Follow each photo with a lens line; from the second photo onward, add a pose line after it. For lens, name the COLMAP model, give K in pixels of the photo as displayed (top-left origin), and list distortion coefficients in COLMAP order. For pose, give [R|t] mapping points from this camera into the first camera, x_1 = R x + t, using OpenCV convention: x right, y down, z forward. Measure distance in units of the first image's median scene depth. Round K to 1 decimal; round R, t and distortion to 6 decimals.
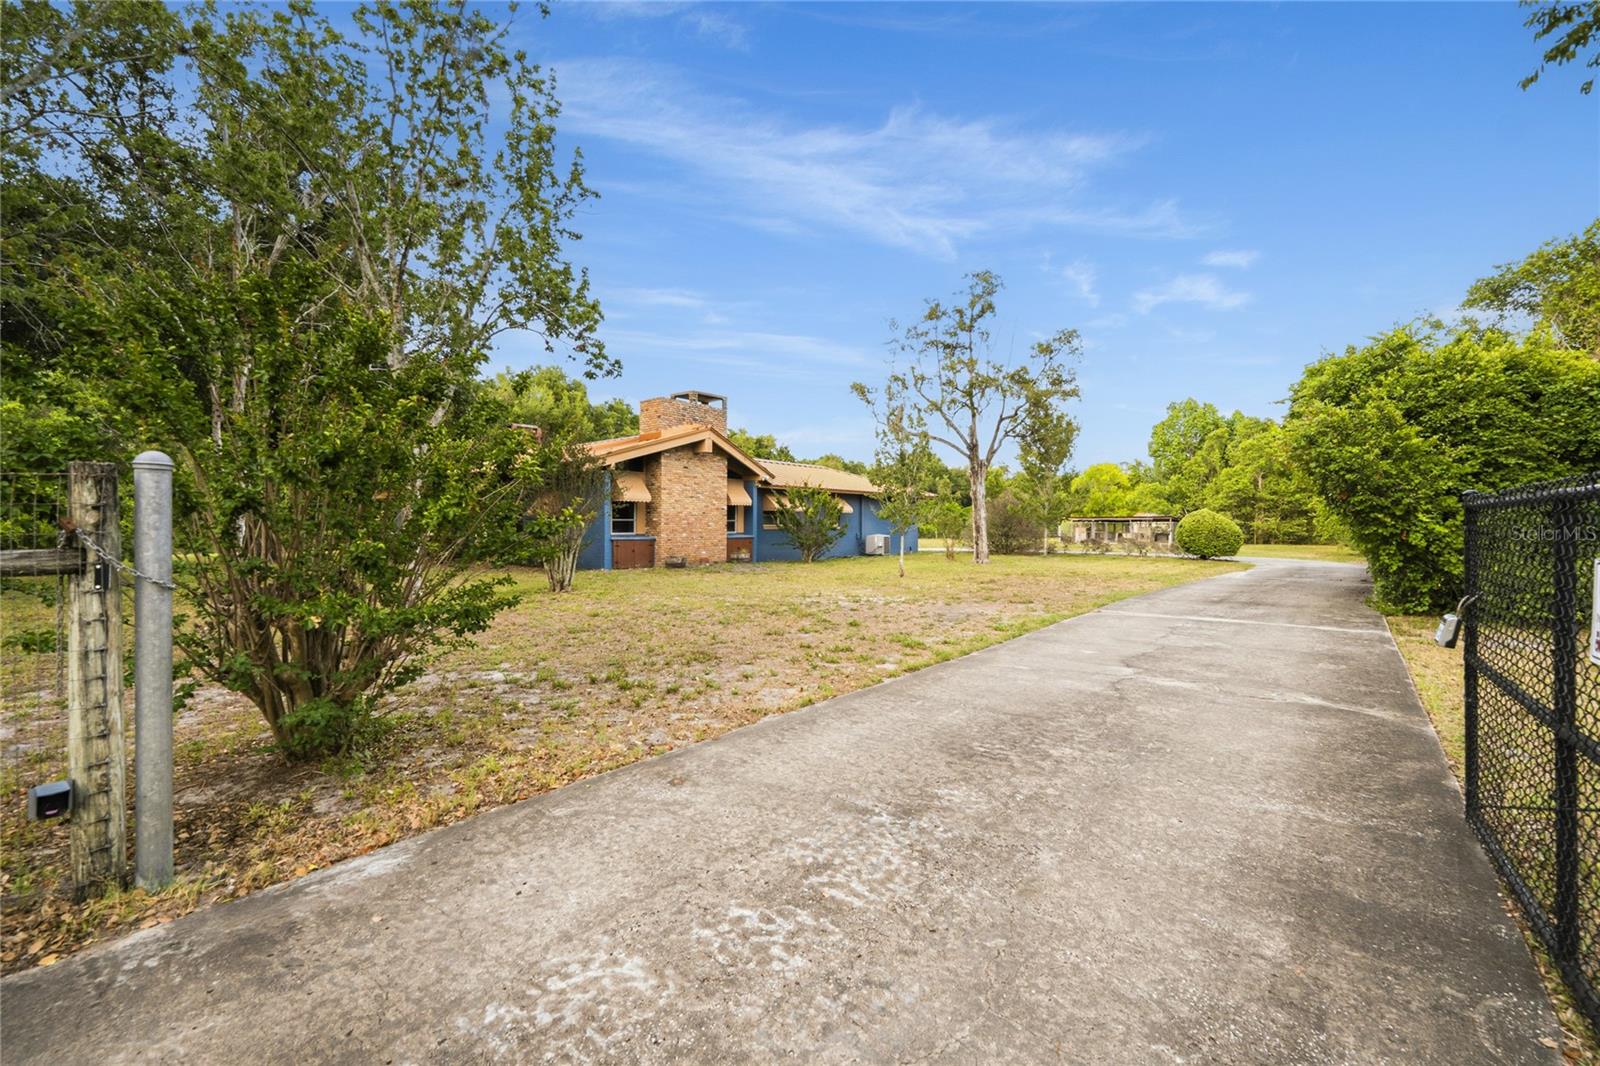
lens RADIAL K [[667.3, 0, 800.0], [0, 667.3, 533.0], [0, 0, 1]] dist [-0.000281, -0.000200]
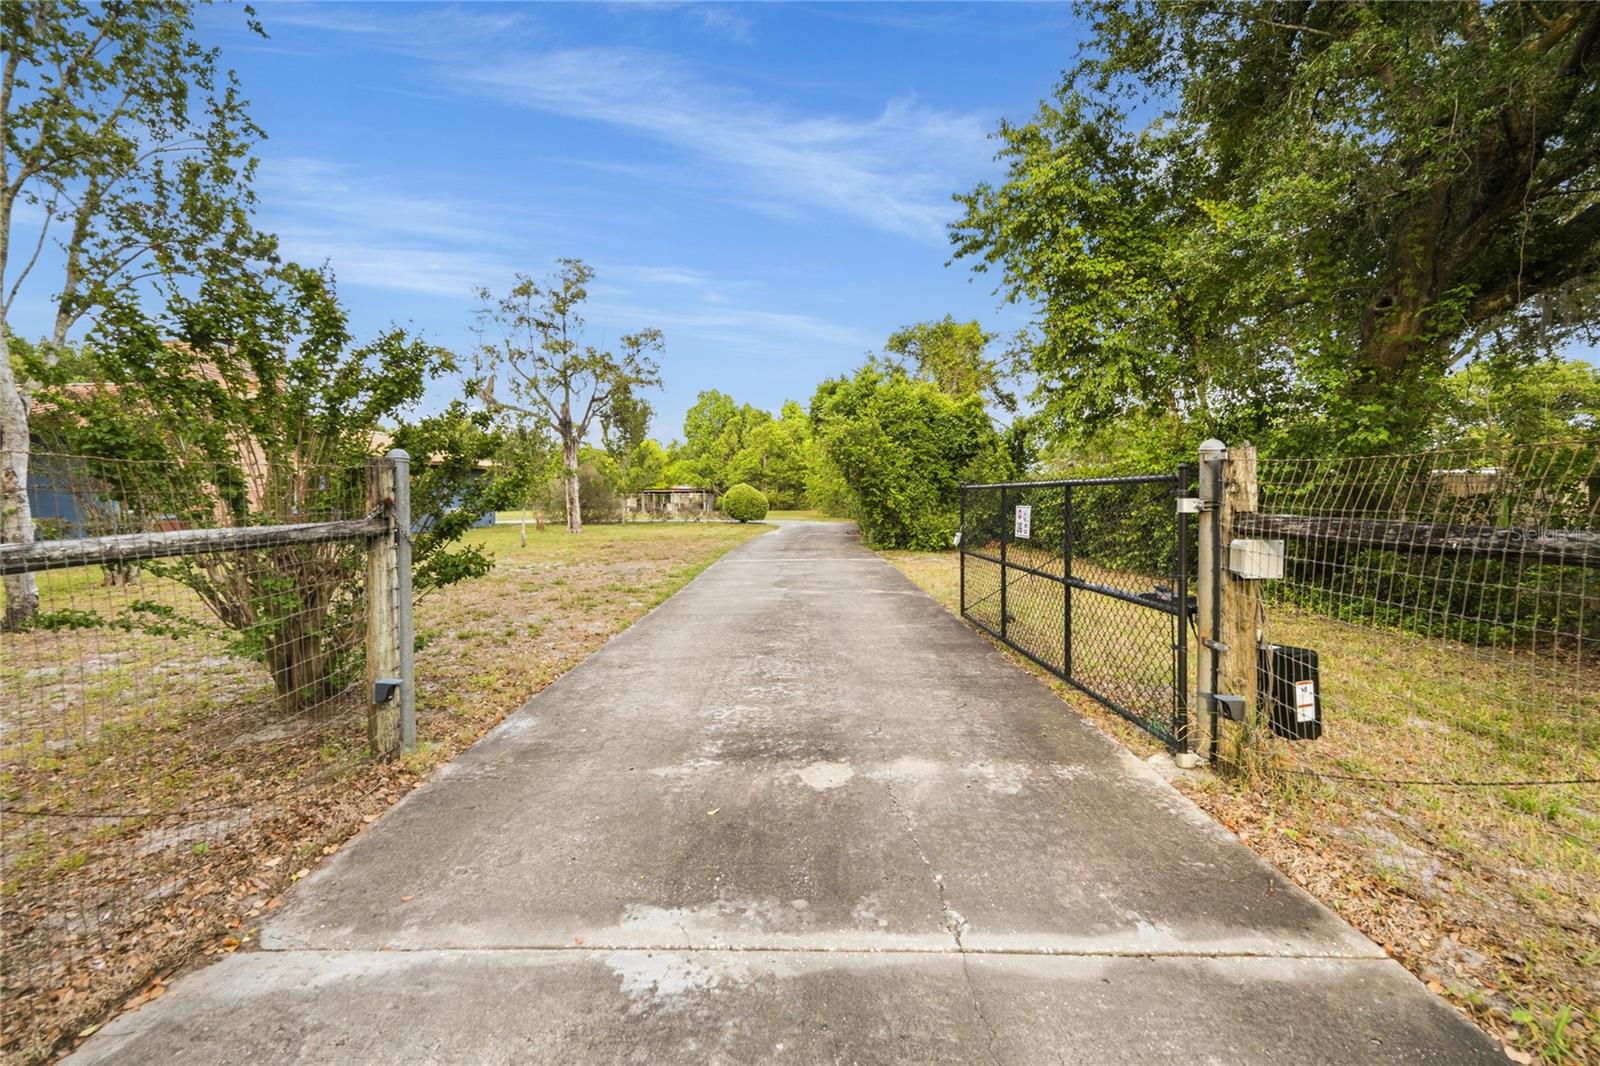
lens RADIAL K [[667.3, 0, 800.0], [0, 667.3, 533.0], [0, 0, 1]] dist [-0.000281, -0.000200]
pose [[0.778270, -0.040368, 0.626630, -0.129665], [0.013717, 0.998786, 0.047307, -0.000024], [-0.627779, -0.028222, 0.777879, -0.068888]]
